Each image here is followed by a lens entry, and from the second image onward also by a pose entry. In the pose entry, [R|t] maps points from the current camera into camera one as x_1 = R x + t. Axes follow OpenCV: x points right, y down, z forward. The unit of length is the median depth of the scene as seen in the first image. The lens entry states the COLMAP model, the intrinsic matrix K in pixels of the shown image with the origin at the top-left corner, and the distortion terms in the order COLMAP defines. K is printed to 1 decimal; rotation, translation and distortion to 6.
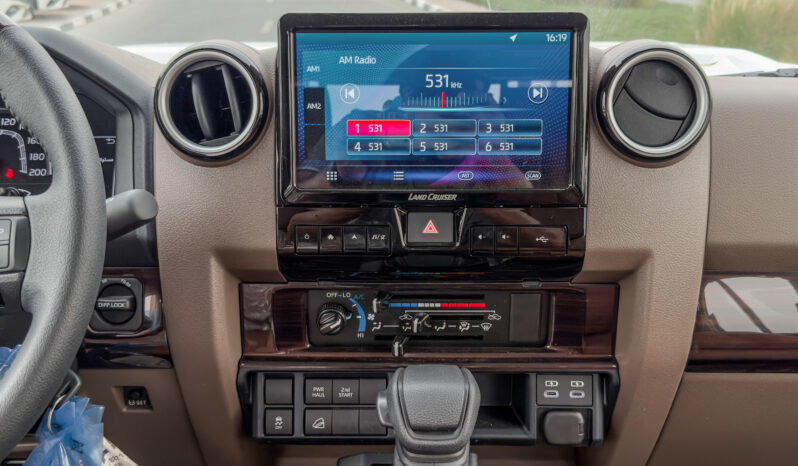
lens RADIAL K [[848.1, 0, 394.3], [0, 848.1, 238.3], [0, 0, 1]] dist [0.026054, -0.041128]
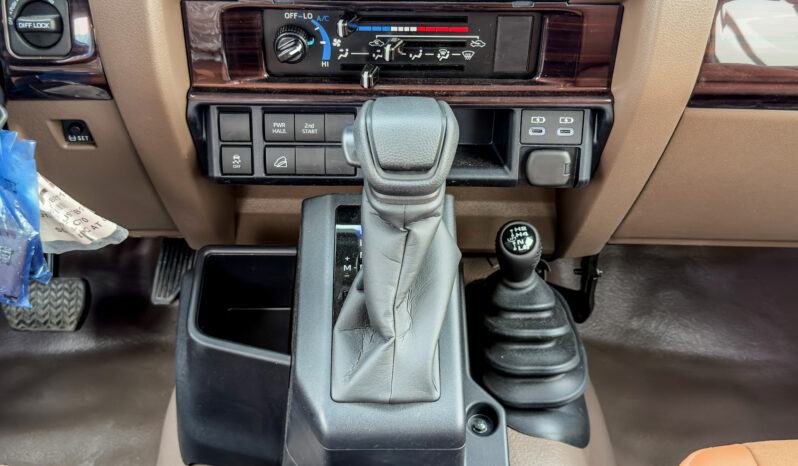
lens RADIAL K [[848.1, 0, 394.3], [0, 848.1, 238.3], [0, 0, 1]] dist [0.026054, -0.041128]
pose [[0.999652, 0.002255, 0.026269, 0.009307], [-0.009940, 0.955054, 0.296264, 0.025969], [-0.024420, -0.296422, 0.954745, 0.107365]]
